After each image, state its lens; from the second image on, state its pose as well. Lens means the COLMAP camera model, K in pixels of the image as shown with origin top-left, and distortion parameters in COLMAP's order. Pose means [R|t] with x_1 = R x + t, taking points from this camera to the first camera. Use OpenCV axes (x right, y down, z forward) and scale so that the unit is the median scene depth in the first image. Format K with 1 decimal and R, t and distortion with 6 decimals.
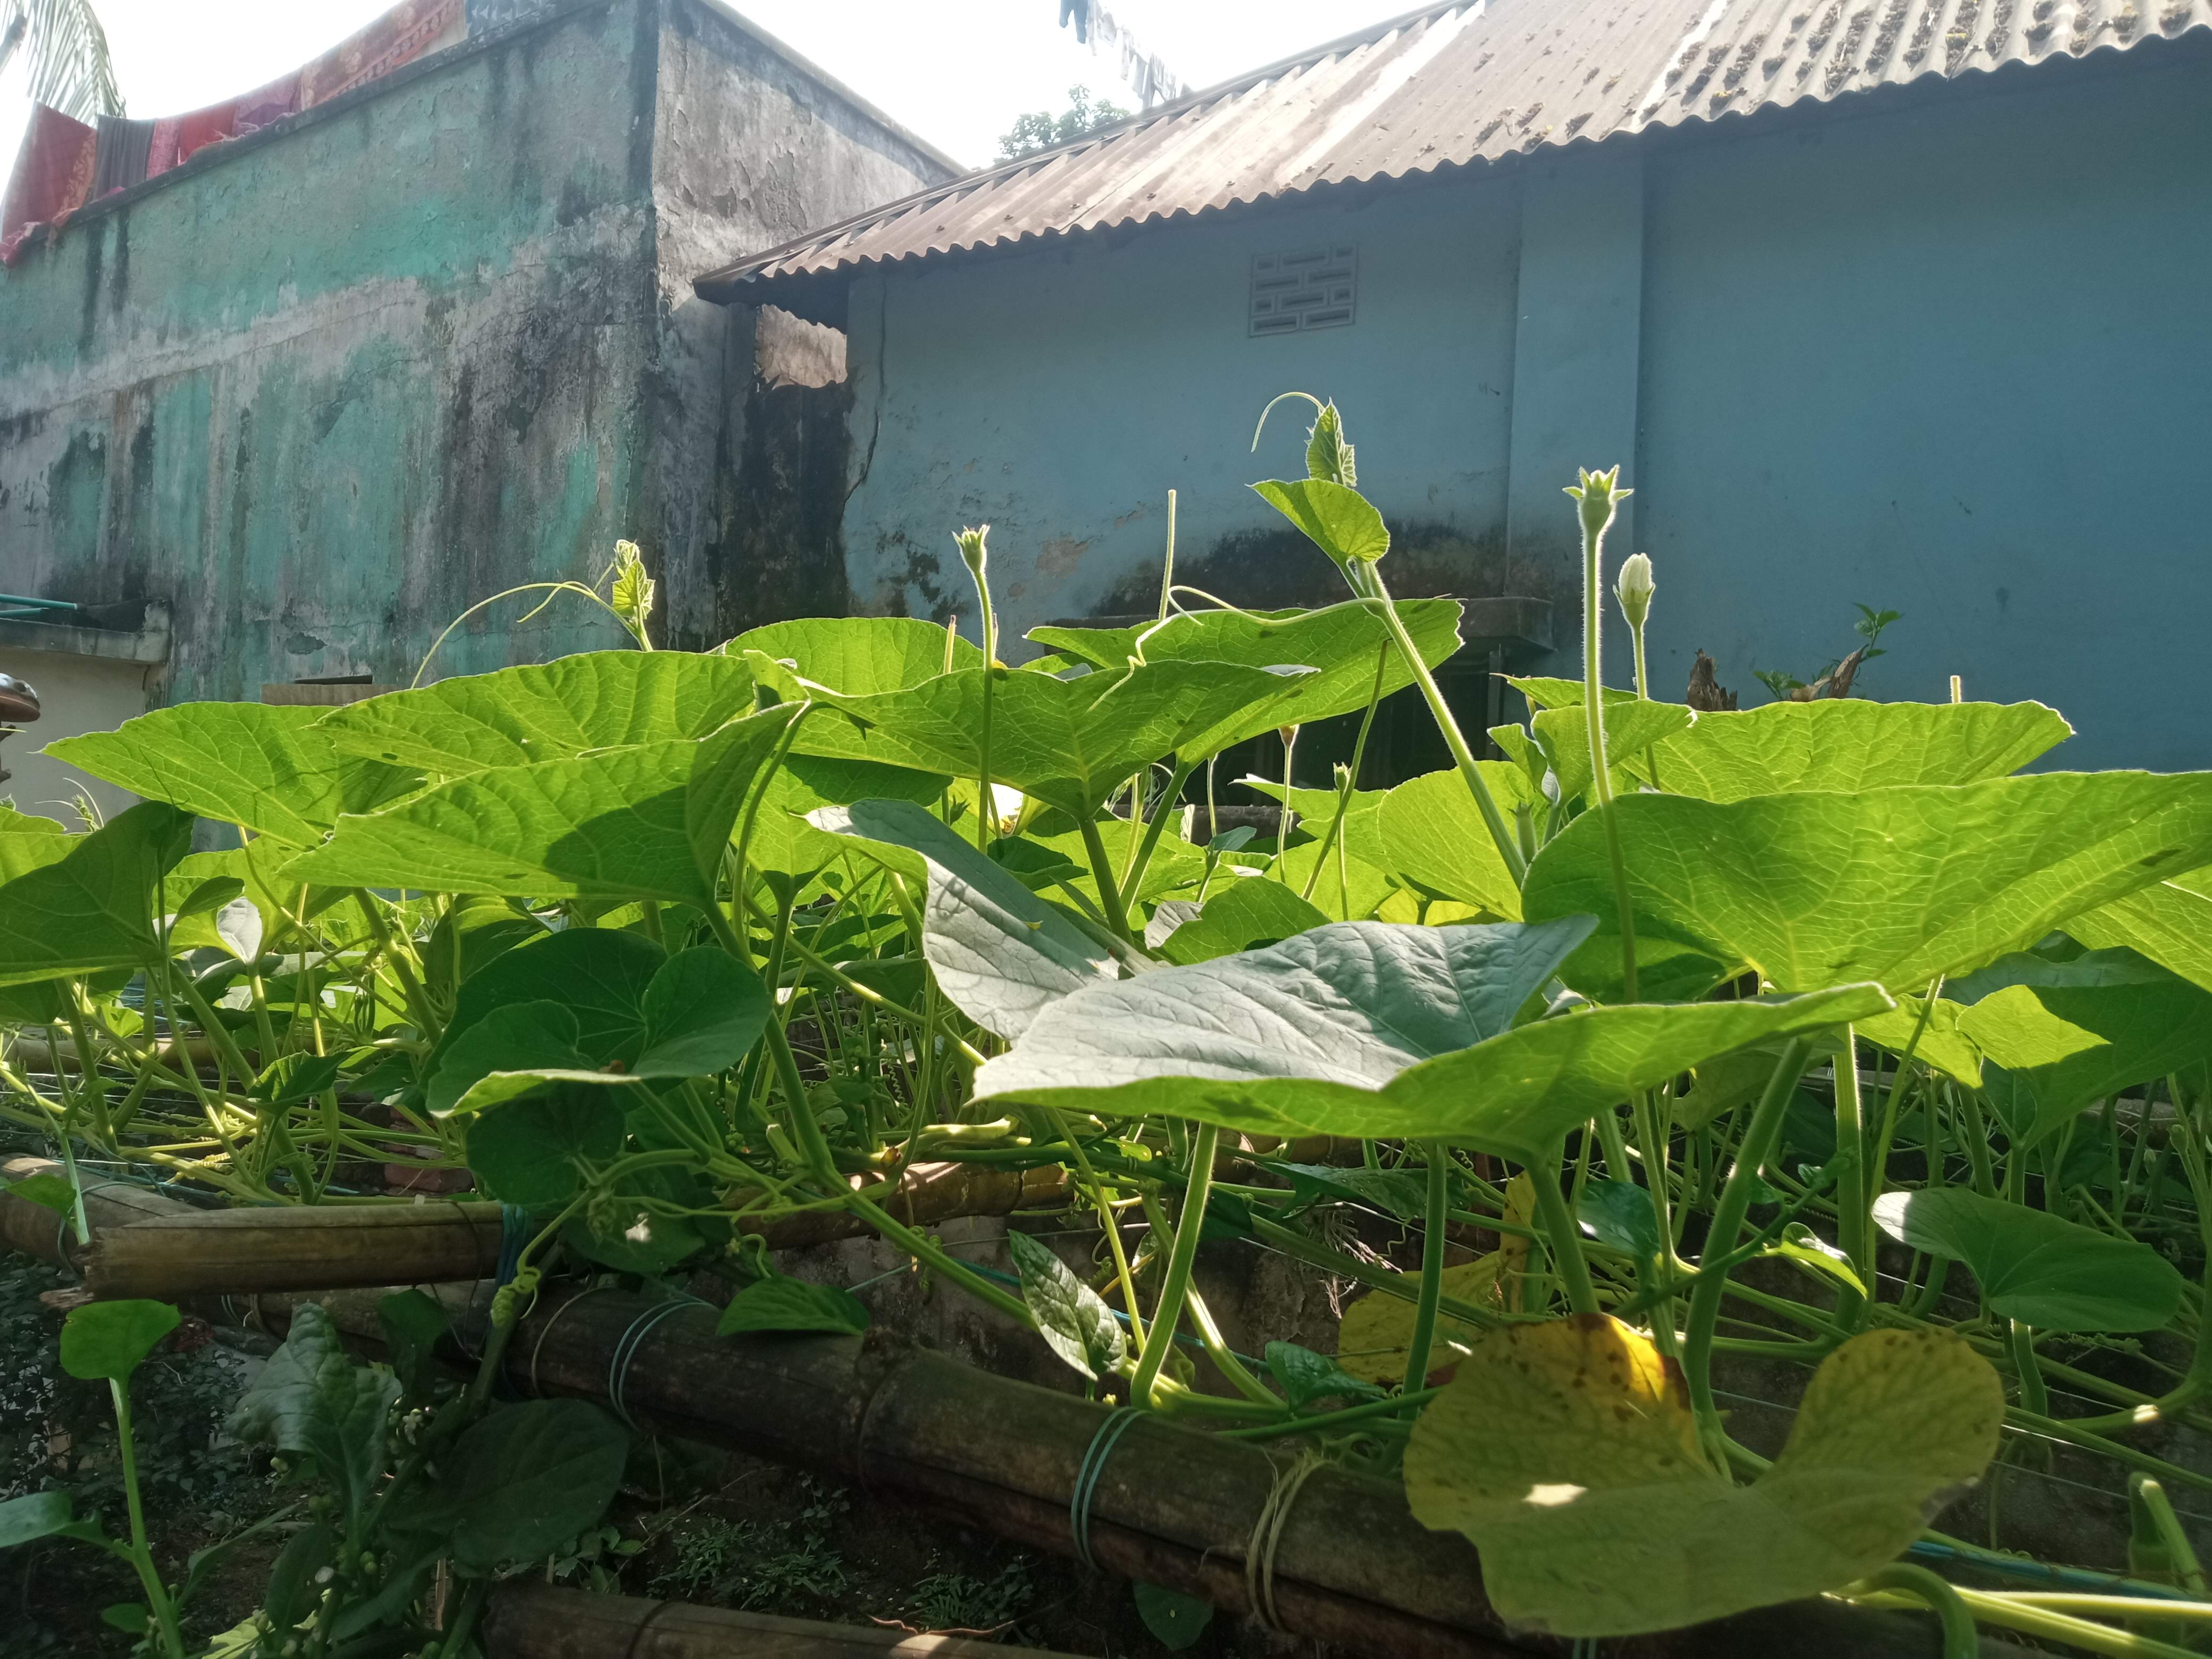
lens RADIAL K [[1894.2, 0, 1114.9], [0, 1894.2, 827.7], [0, 0, 1]] dist [0.077736, -0.092229]
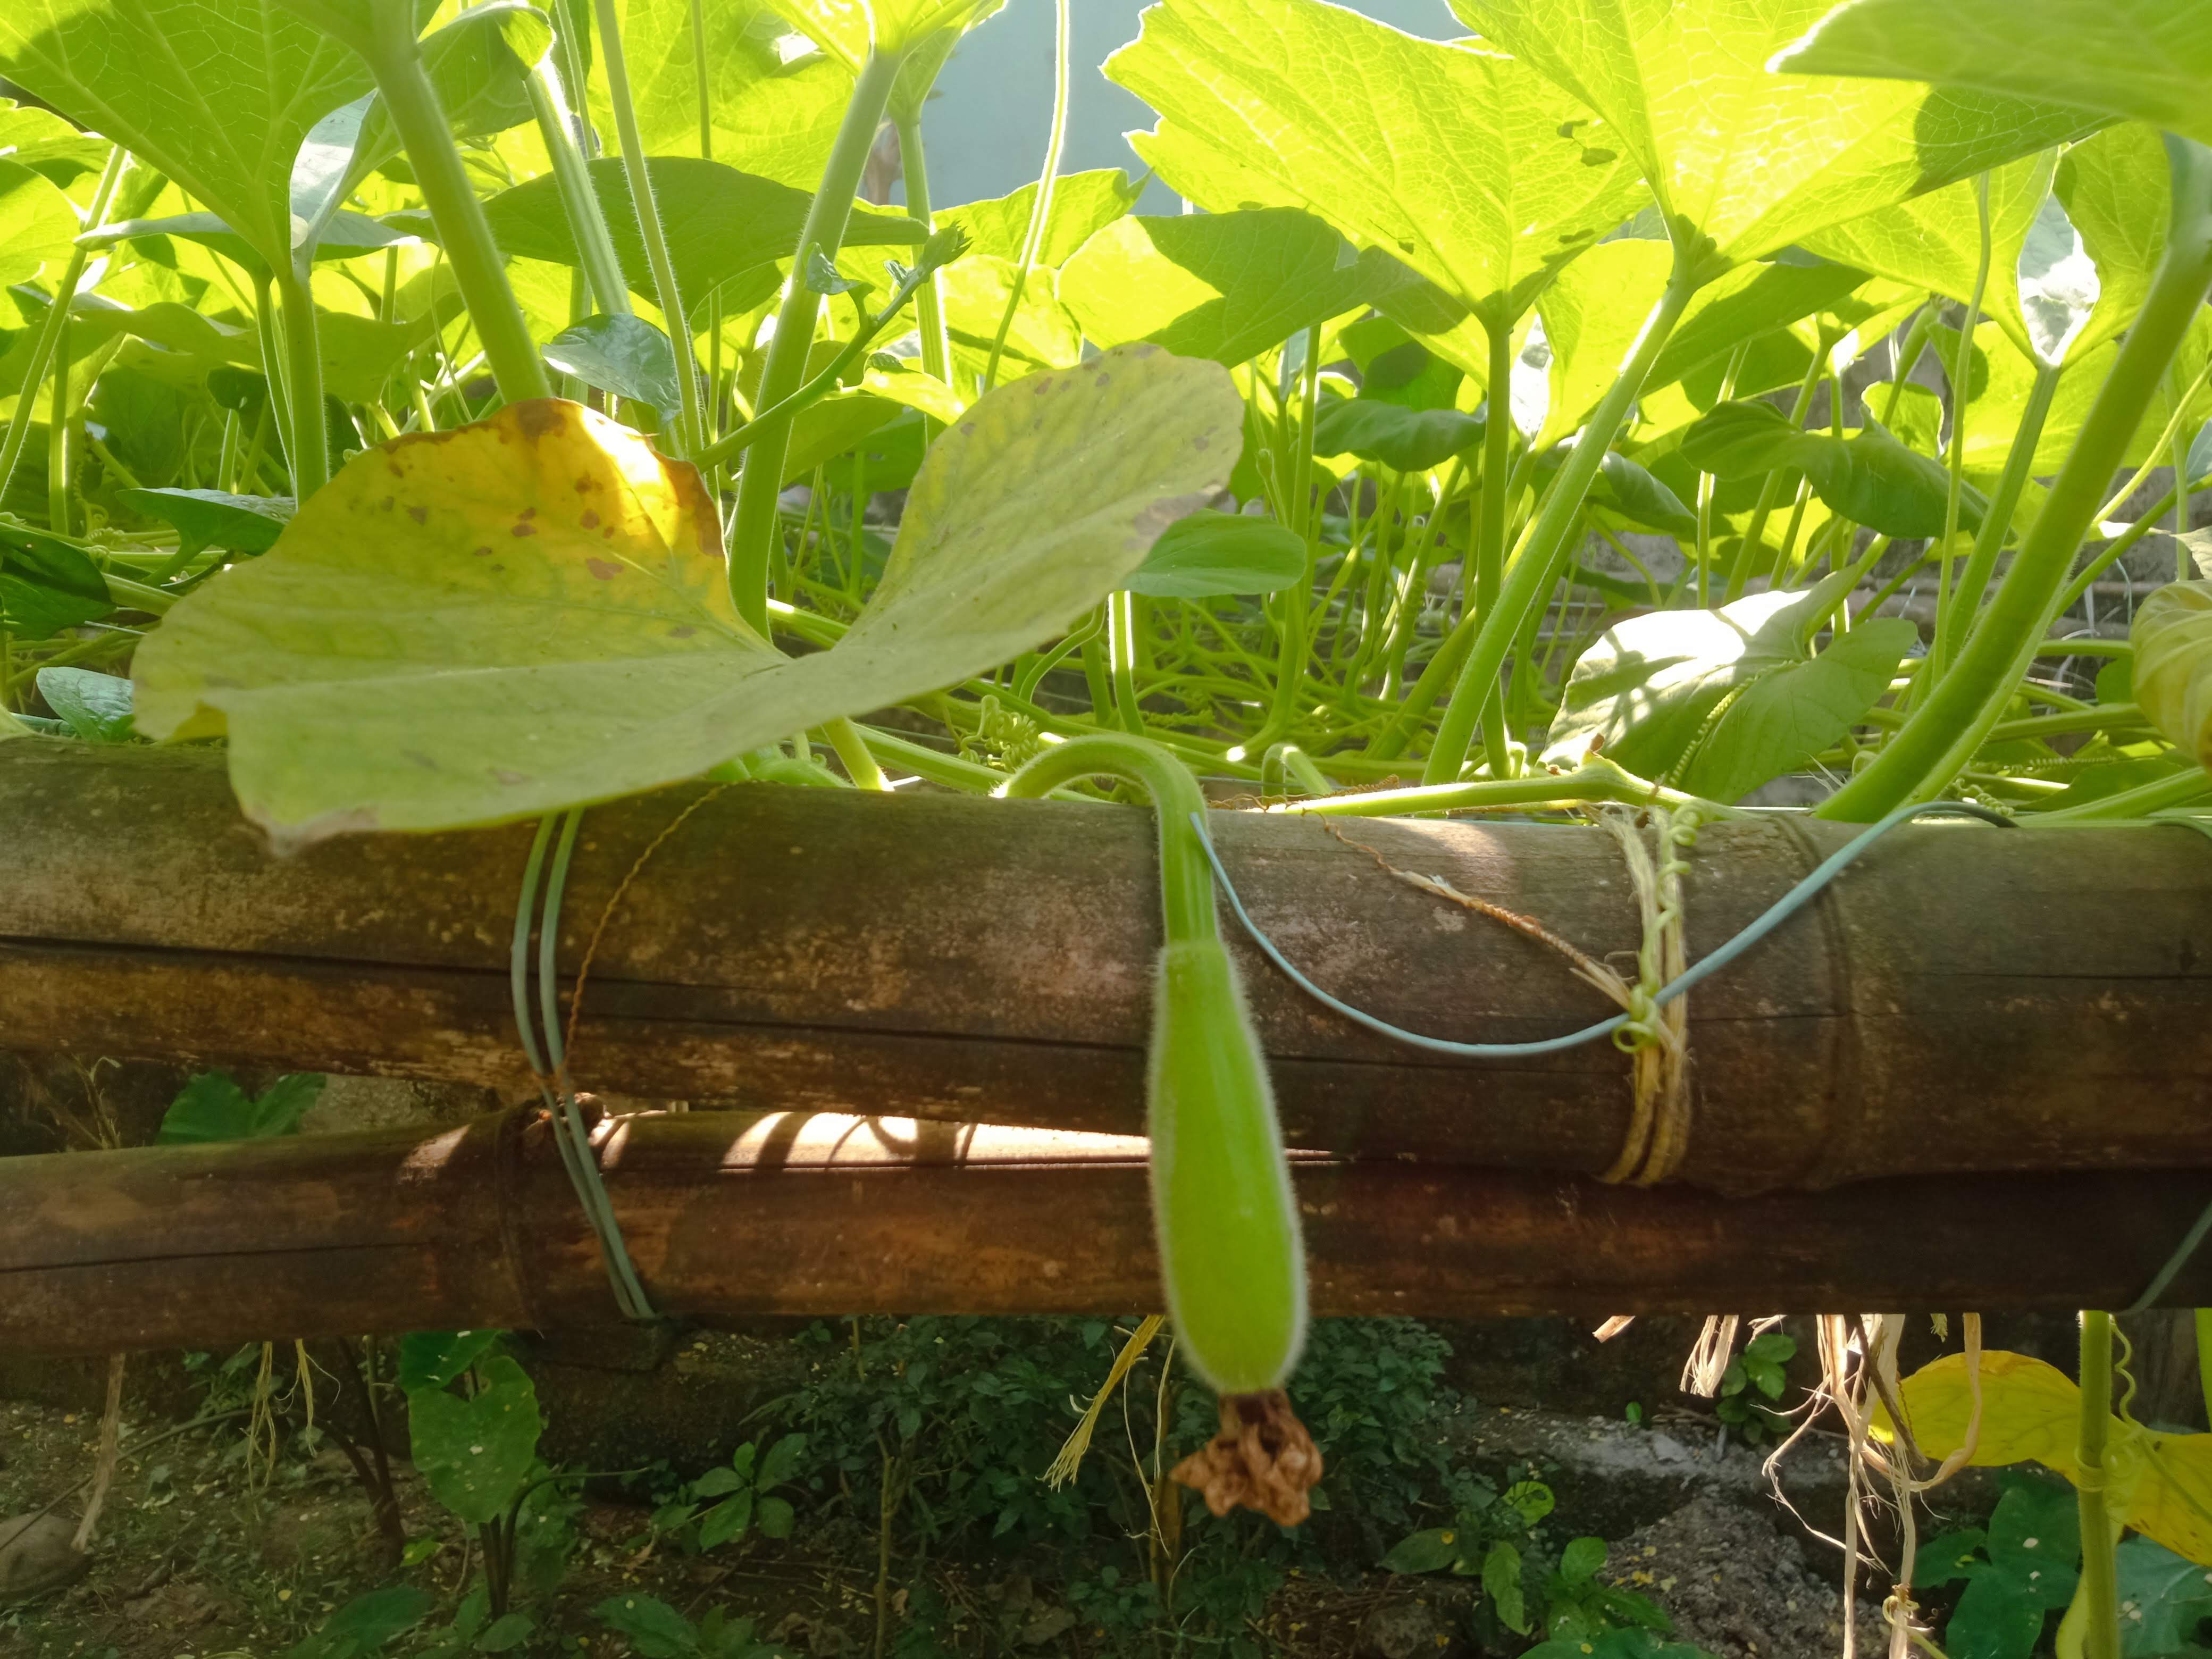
lens RADIAL K [[1894.2, 0, 1114.9], [0, 1894.2, 827.7], [0, 0, 1]] dist [0.077736, -0.092229]
pose [[0.891202, -0.112361, 0.439471, 0.143391], [0.008806, 0.972938, 0.230897, 0.248021], [-0.453522, -0.201905, 0.868074, 0.429451]]
